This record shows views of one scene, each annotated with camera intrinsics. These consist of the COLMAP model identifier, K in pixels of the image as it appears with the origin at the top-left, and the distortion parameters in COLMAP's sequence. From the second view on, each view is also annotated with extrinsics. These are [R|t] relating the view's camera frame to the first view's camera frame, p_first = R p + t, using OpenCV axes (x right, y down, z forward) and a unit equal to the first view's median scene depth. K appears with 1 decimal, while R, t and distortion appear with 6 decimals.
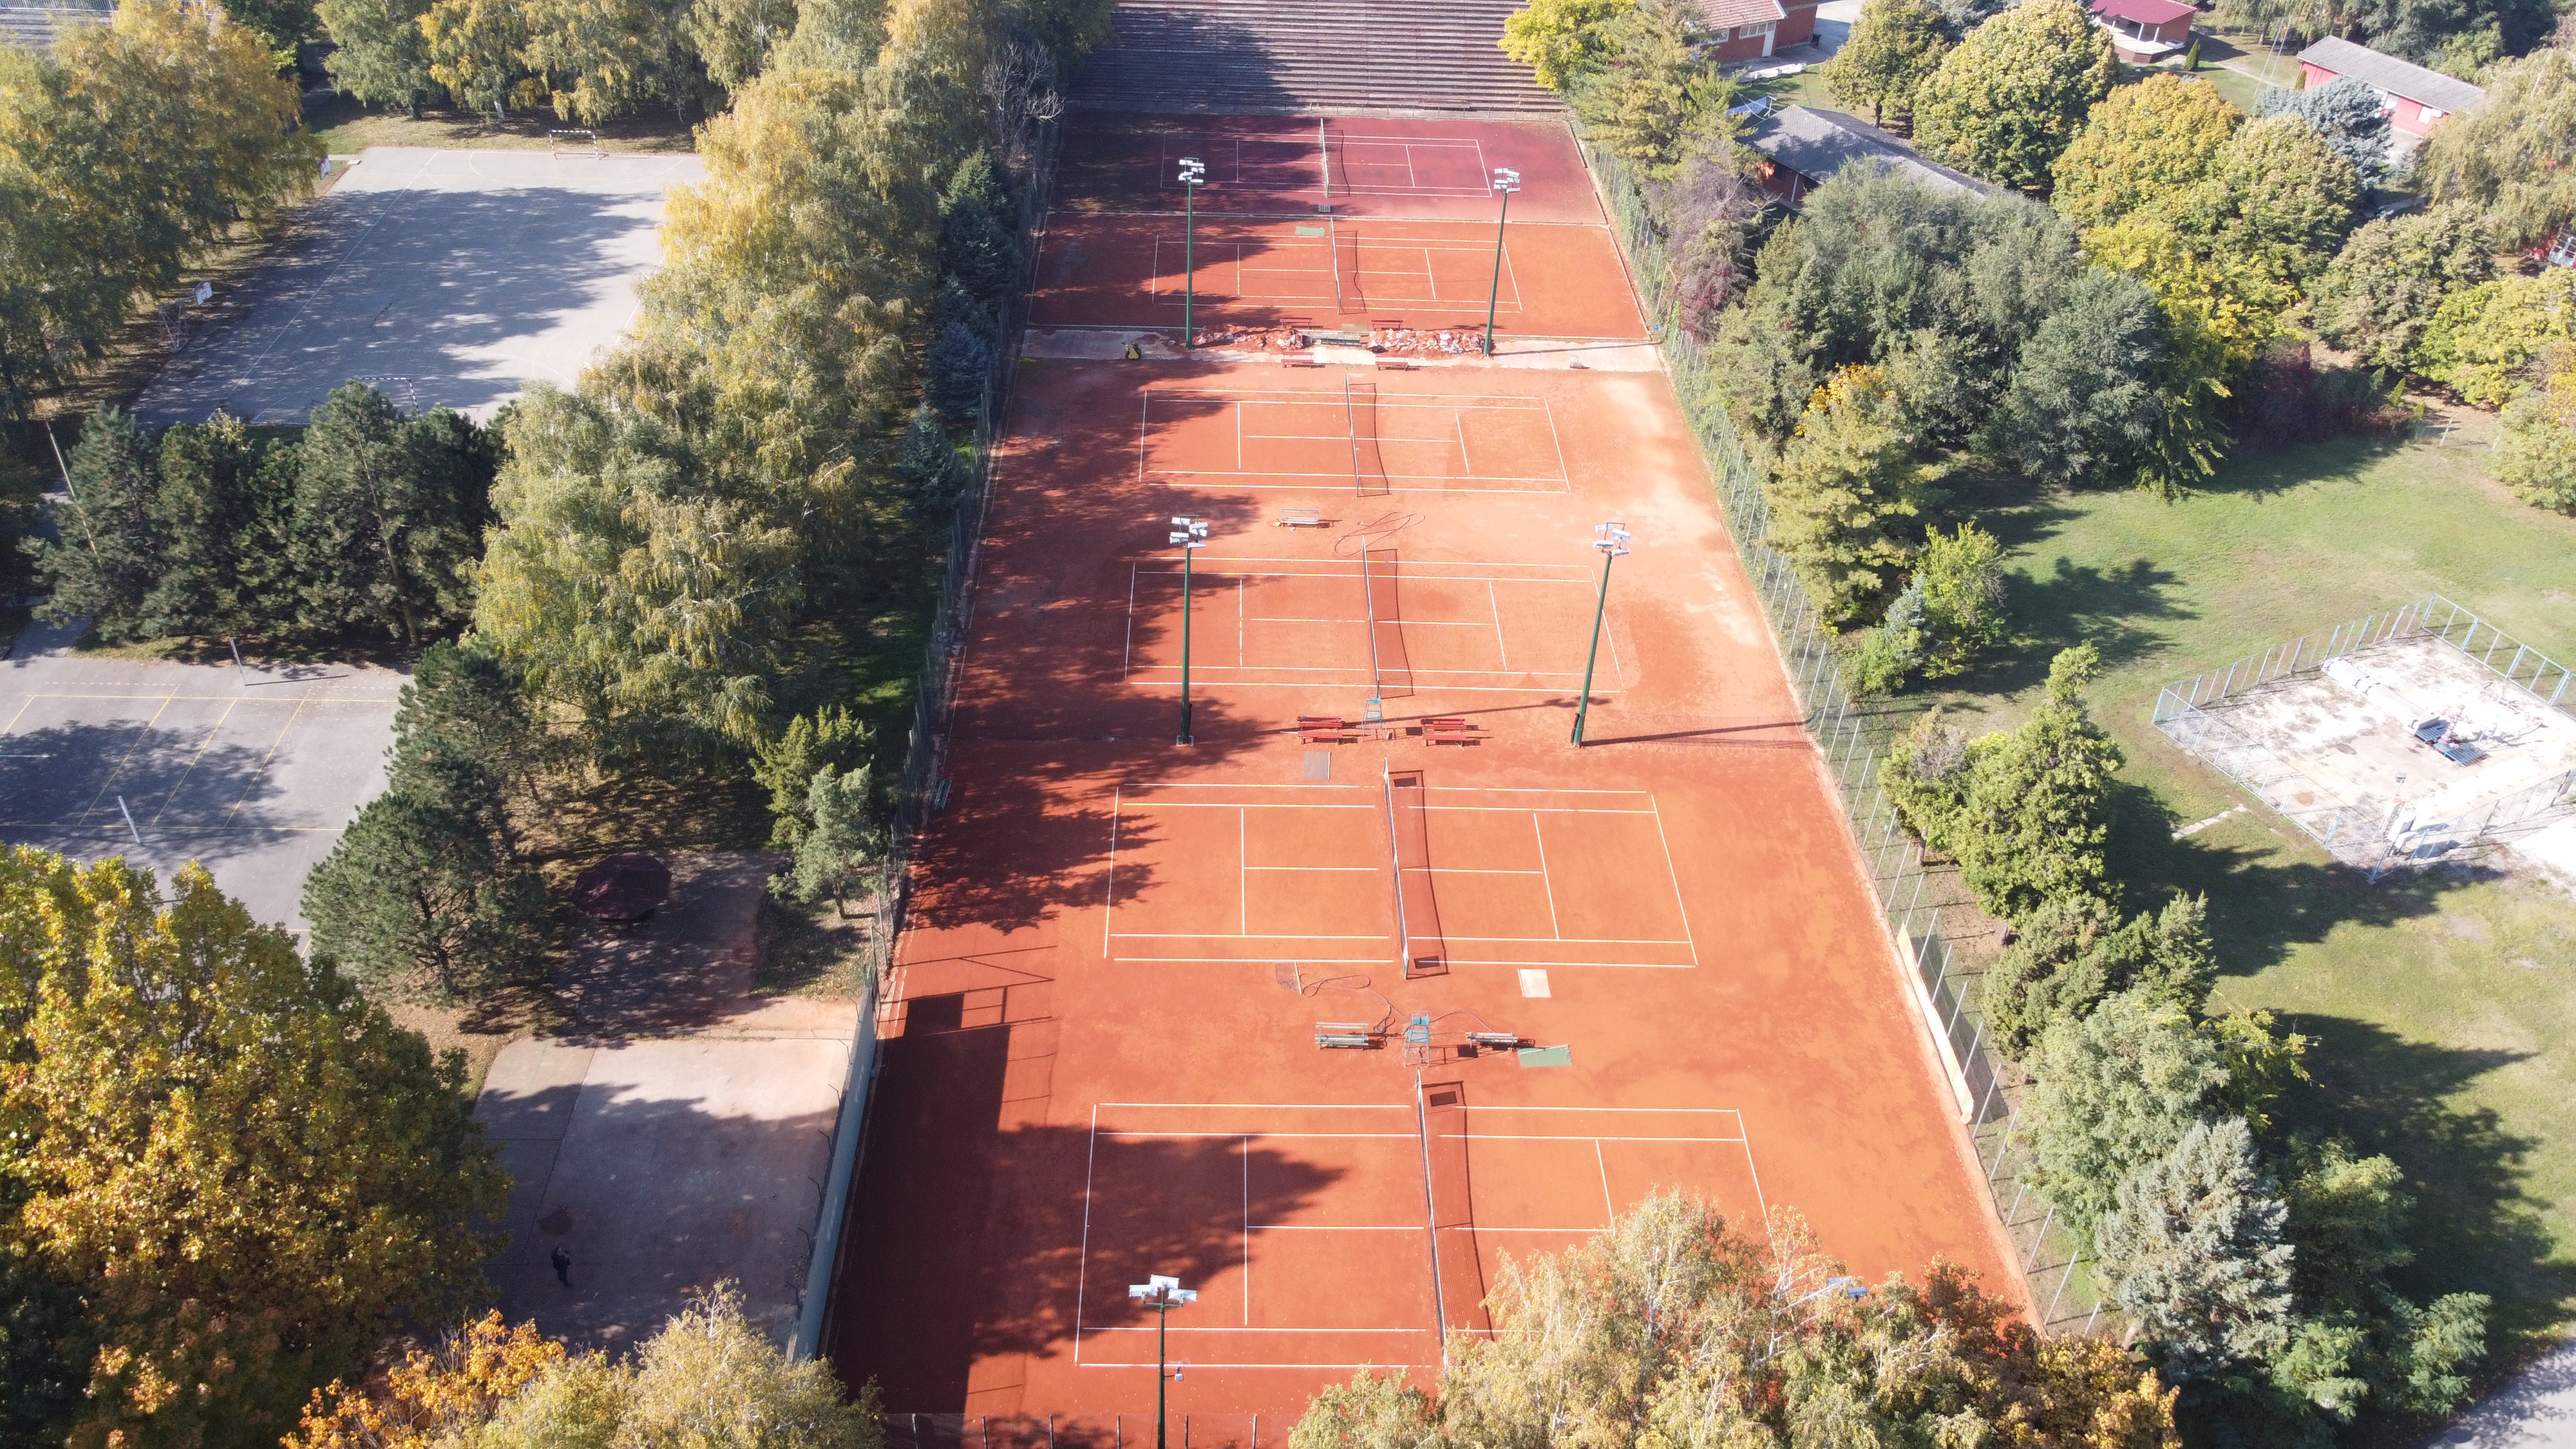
lens RADIAL K [[1963.2, 0, 1288.0], [0, 1963.2, 724.5], [0, 0, 1]] dist [-0.005854, 0.000604]
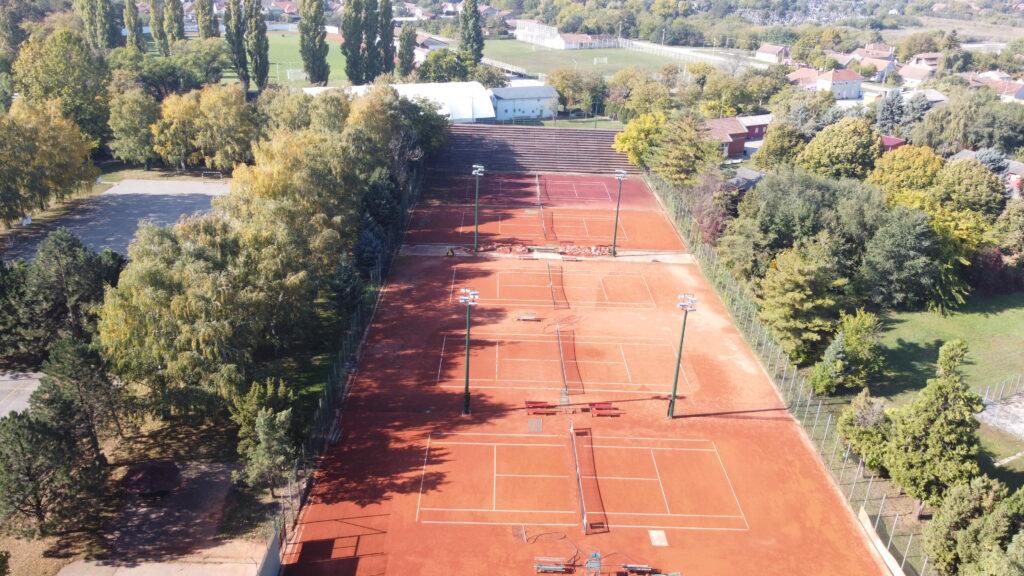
lens RADIAL K [[780.4, 0, 512.0], [0, 780.4, 288.0], [0, 0, 1]] dist [-0.005854, 0.000604]
pose [[0.999891, 0.004507, -0.014082, 0.002271], [-0.007738, 0.971080, -0.238629, 0.069456], [0.012599, 0.238712, 0.971009, 0.221684]]
